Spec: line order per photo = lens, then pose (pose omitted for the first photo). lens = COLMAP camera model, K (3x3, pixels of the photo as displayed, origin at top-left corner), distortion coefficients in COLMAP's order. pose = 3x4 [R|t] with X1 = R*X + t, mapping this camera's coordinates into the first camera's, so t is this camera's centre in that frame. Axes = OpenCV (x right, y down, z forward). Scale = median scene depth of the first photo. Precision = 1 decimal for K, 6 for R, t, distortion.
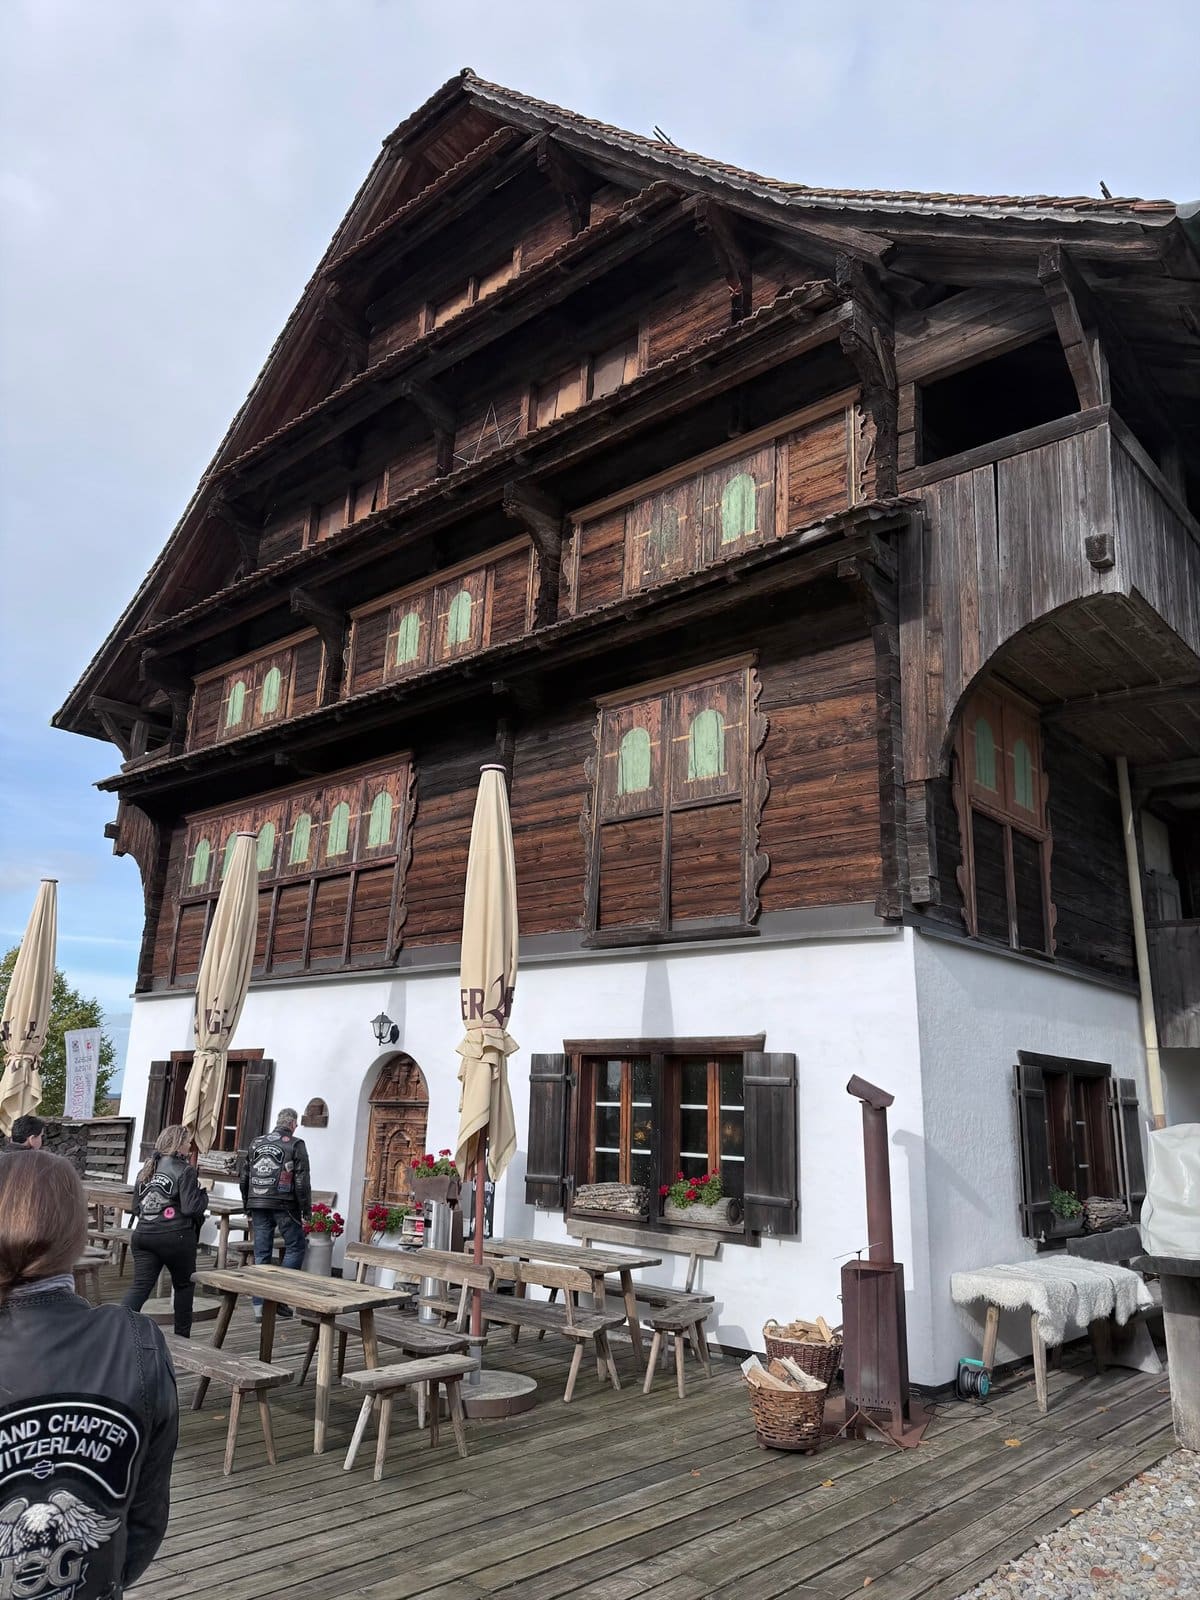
lens RADIAL K [[1111.3, 0, 600.0], [0, 1111.3, 800.0], [0, 0, 1]] dist [0.002103, 0.000427]
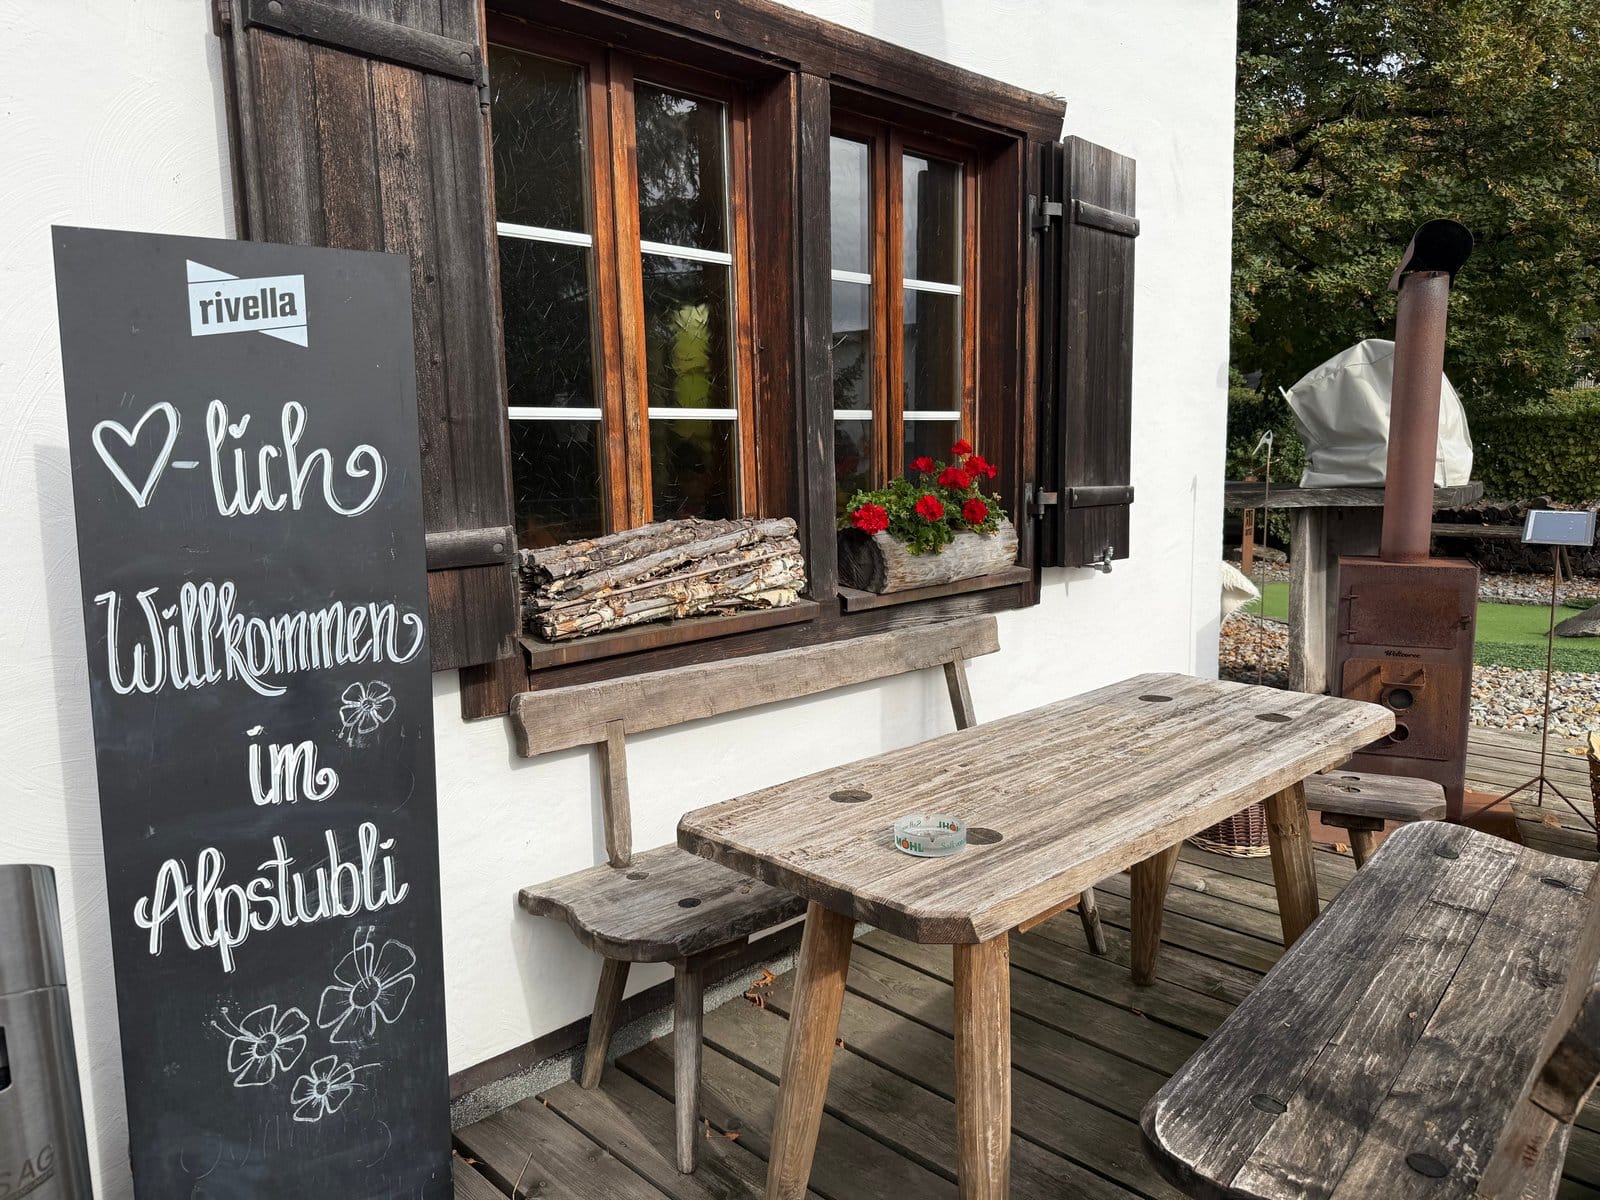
lens RADIAL K [[1130.8, 0, 800.0], [0, 1130.8, 600.0], [0, 0, 1]] dist [0.003594, 0.000714]
pose [[0.060831, -0.182703, 0.981284, -0.283077], [-0.242149, 0.951035, 0.192082, 0.327737], [-0.968330, -0.249302, 0.013611, 1.044980]]
